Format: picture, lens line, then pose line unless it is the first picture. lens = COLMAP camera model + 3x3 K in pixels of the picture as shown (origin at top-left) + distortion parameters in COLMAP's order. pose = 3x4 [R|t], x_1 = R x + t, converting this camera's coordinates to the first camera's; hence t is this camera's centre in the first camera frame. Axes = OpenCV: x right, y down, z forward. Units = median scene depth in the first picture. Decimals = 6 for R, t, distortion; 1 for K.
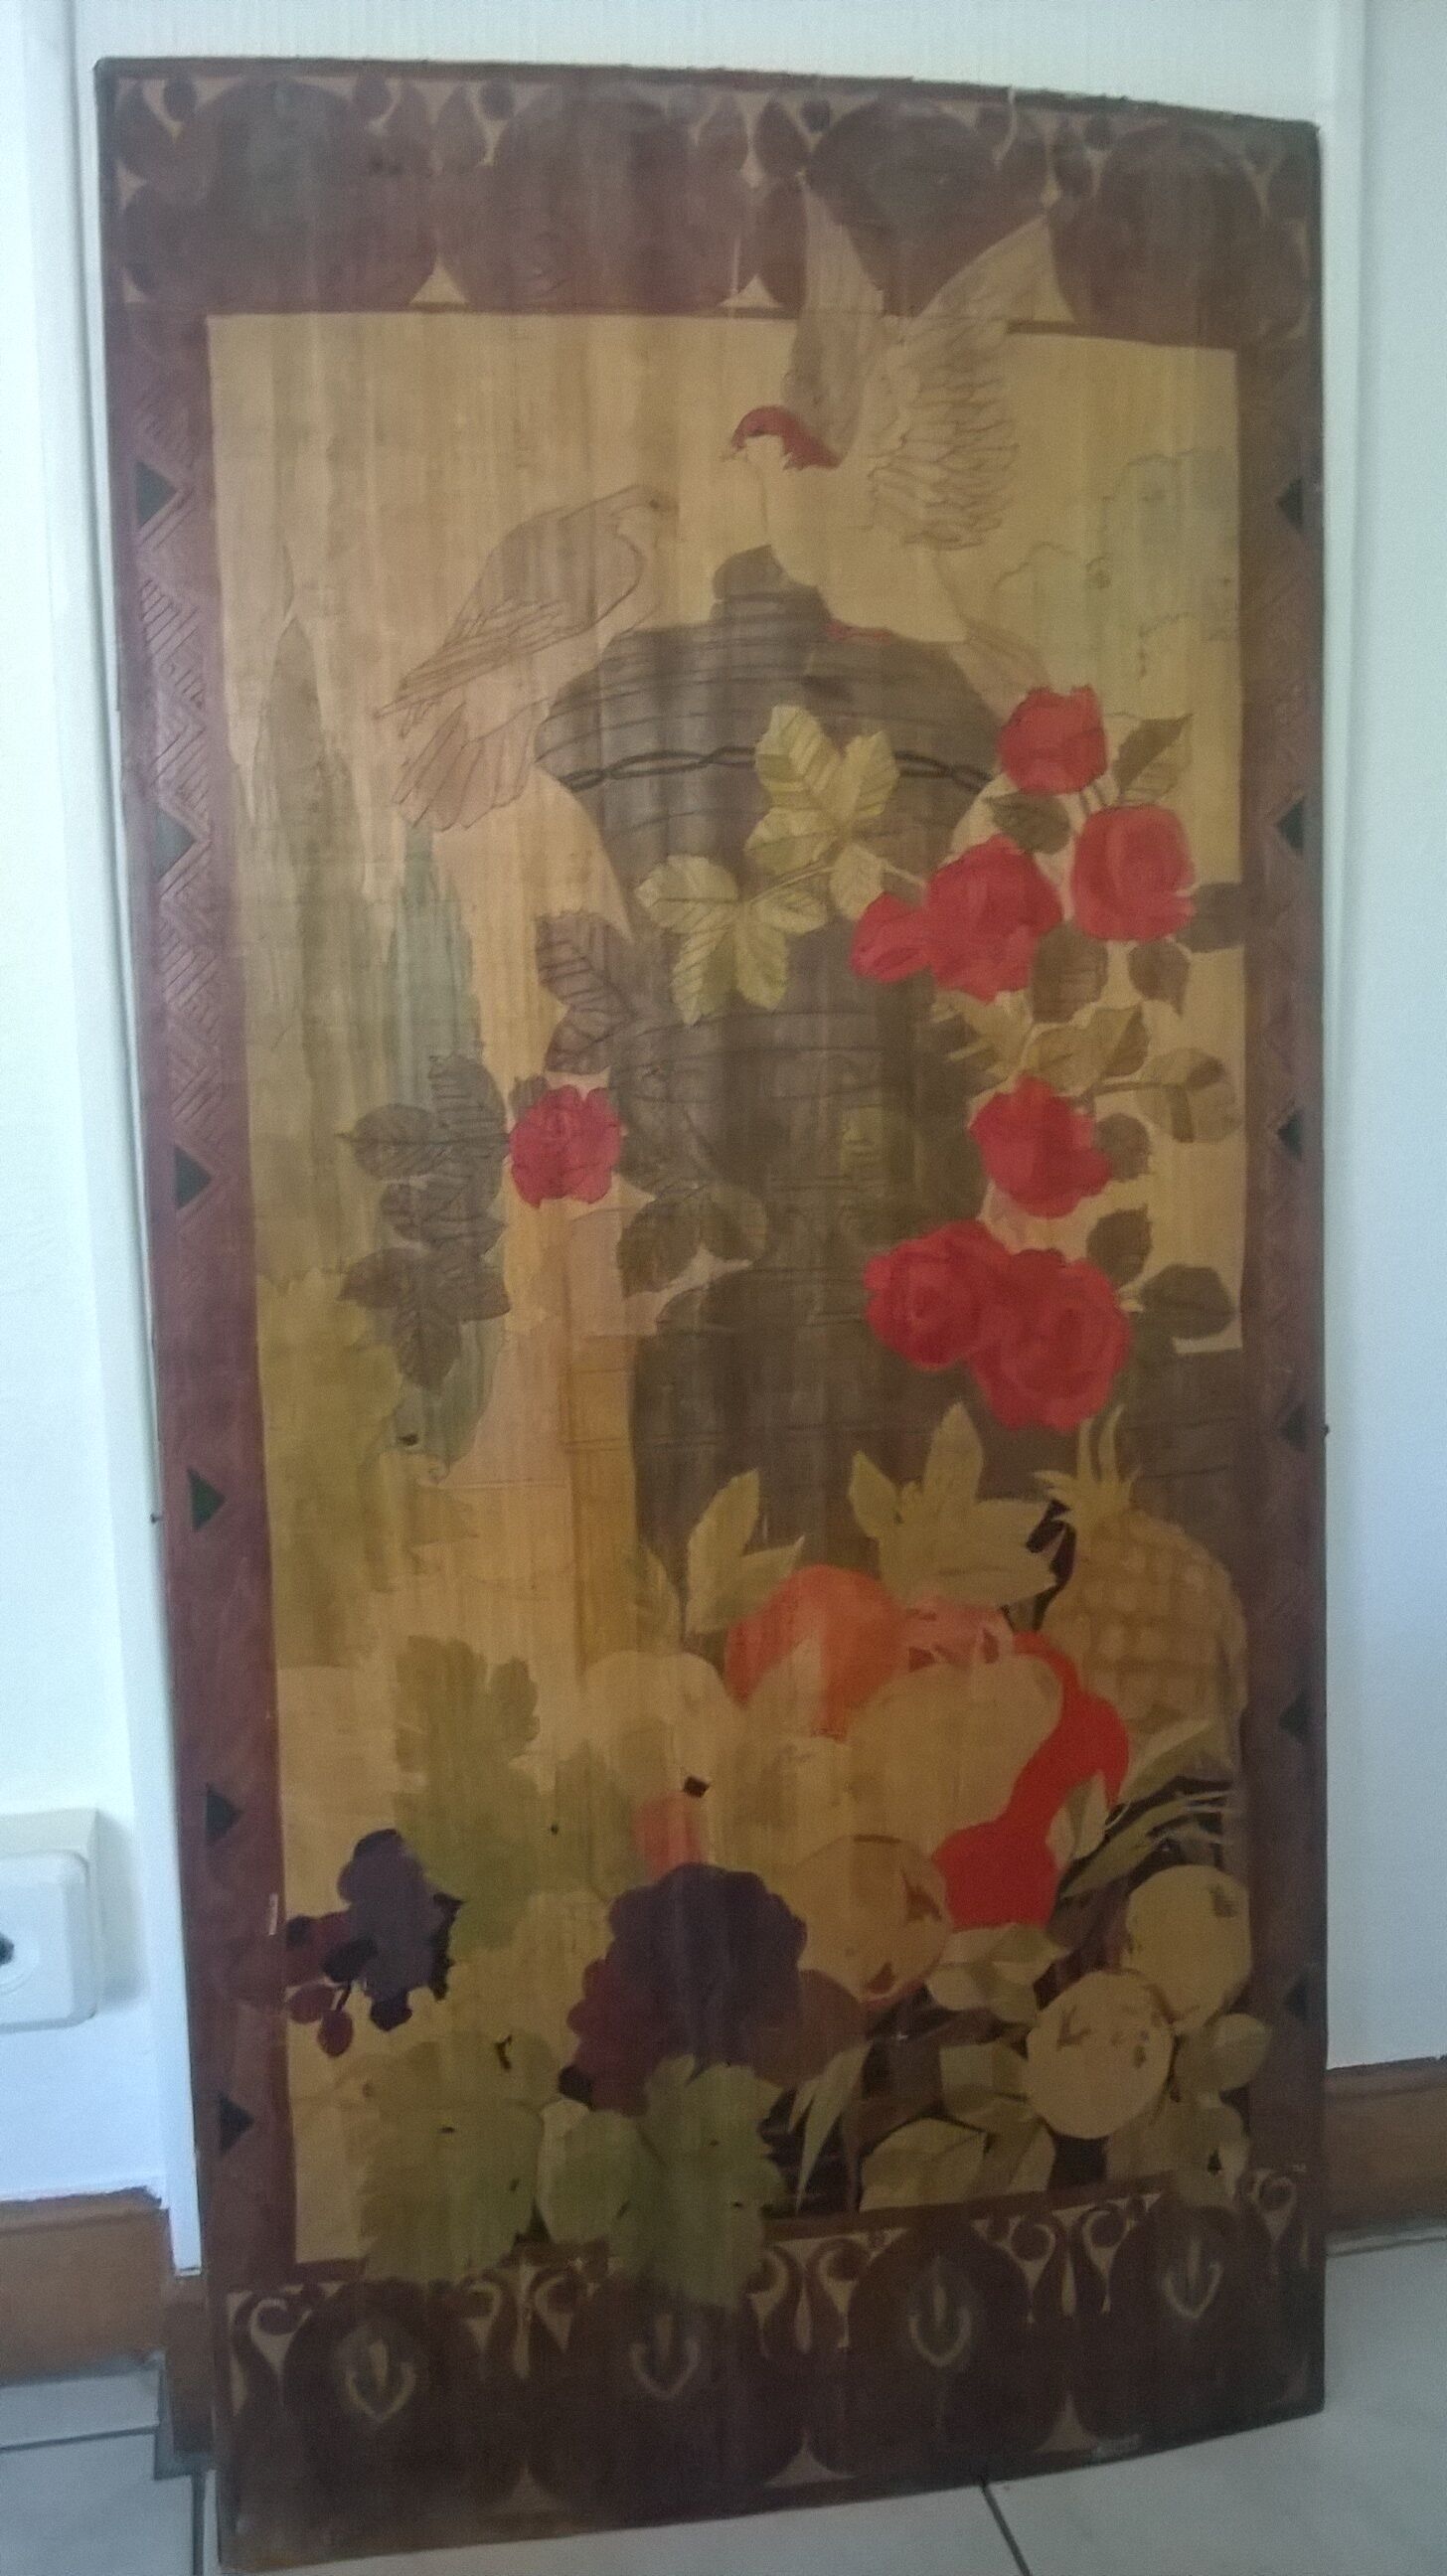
lens RADIAL K [[2347.5, 0, 754.1], [0, 2347.5, 1288.3], [0, 0, 1]] dist [-0.018303, 0.000000]
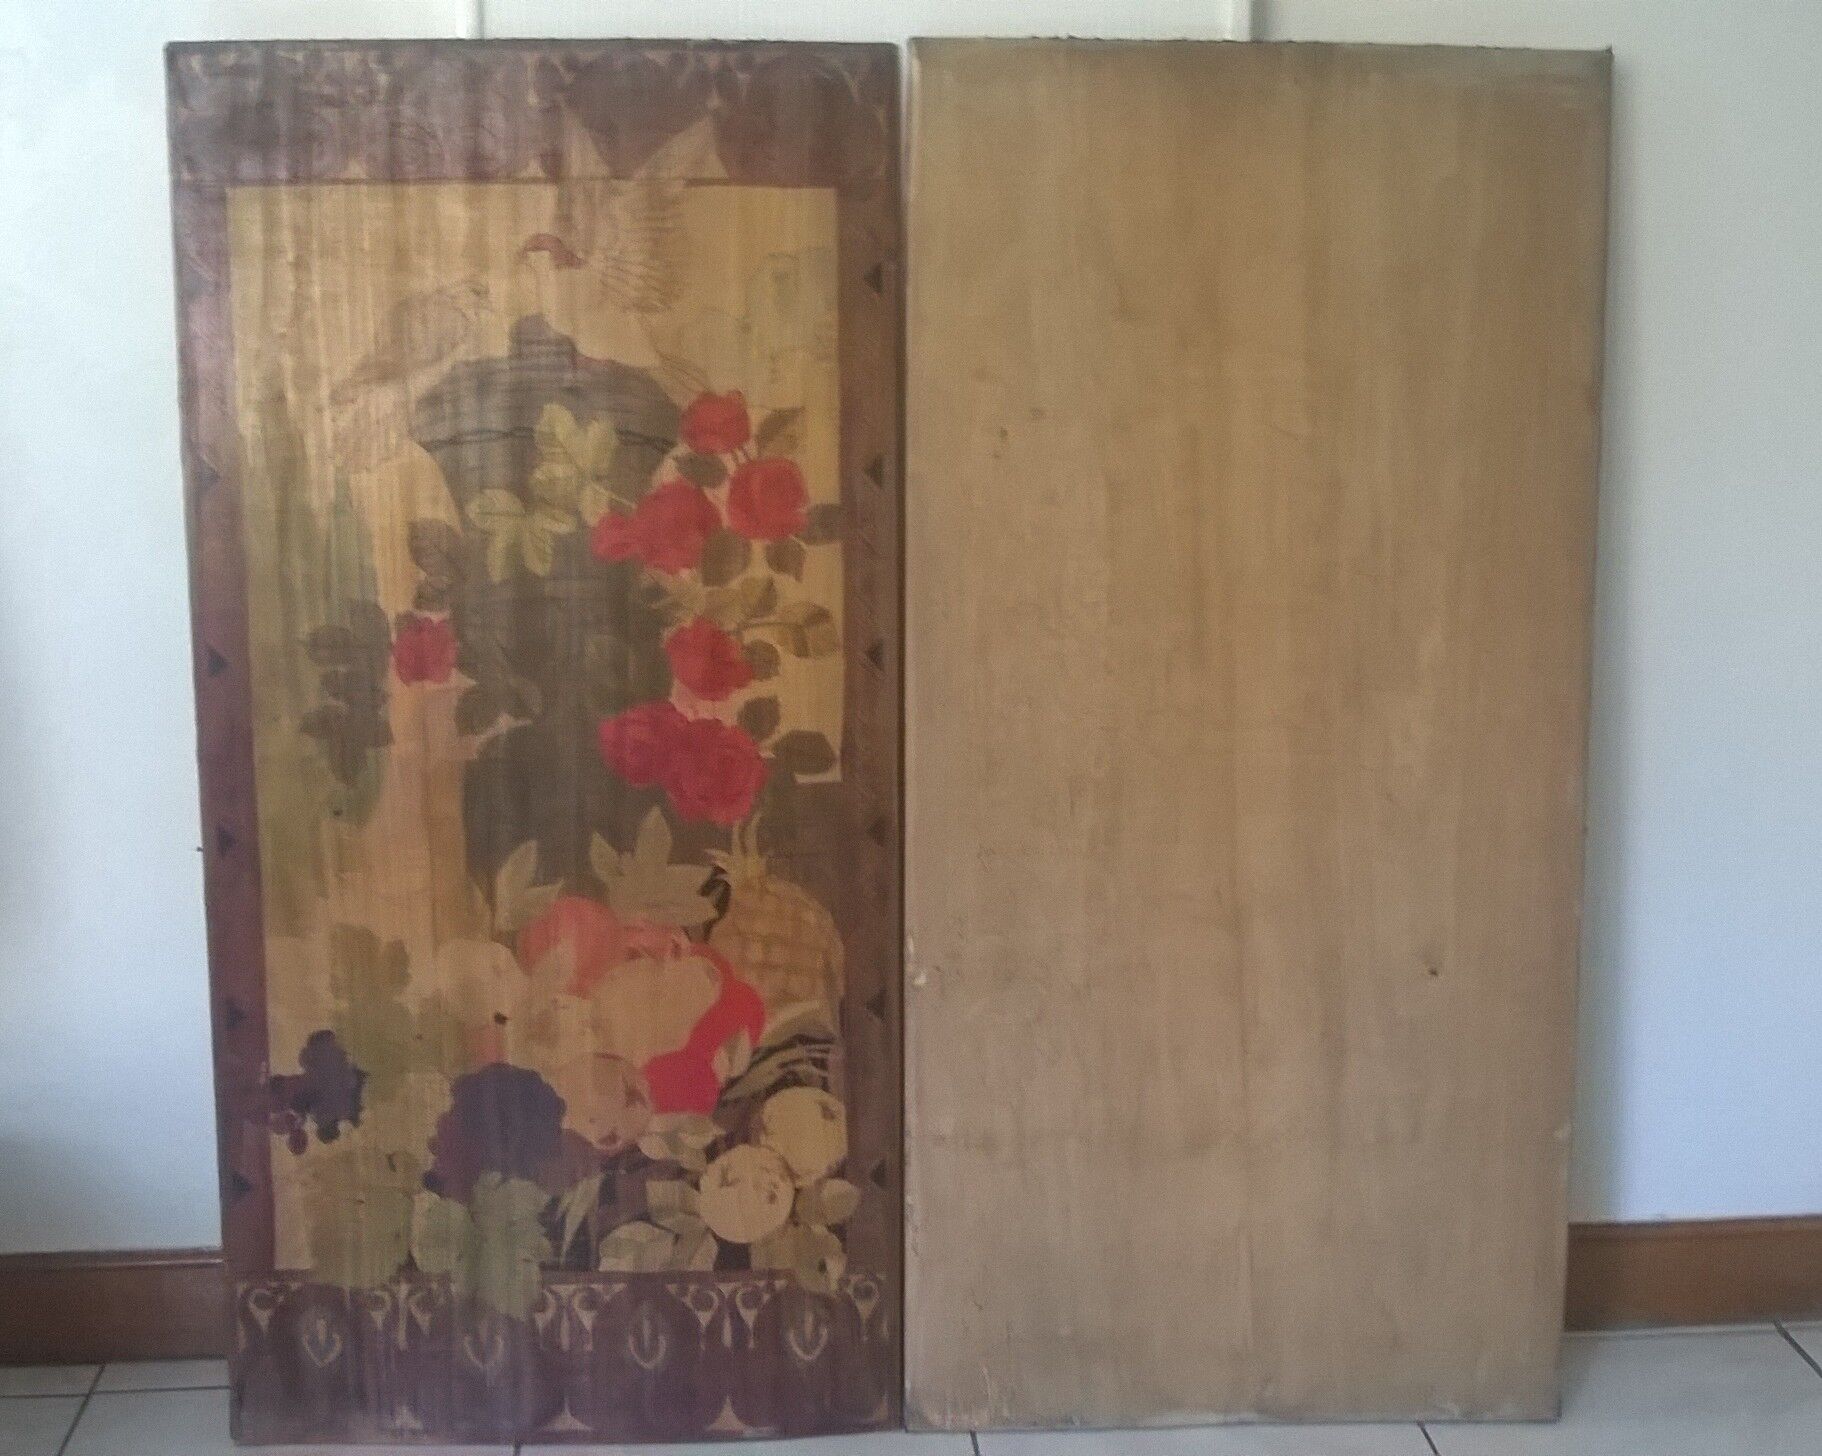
lens RADIAL K [[2458.8, 0, 893.3], [0, 2458.8, 738.9], [0, 0, 1]] dist [-0.006192, 0.000000]
pose [[0.987364, 0.049801, -0.150440, 0.525686], [-0.039056, 0.996526, 0.073555, -0.139363], [0.153581, -0.066750, 0.985879, -0.737058]]
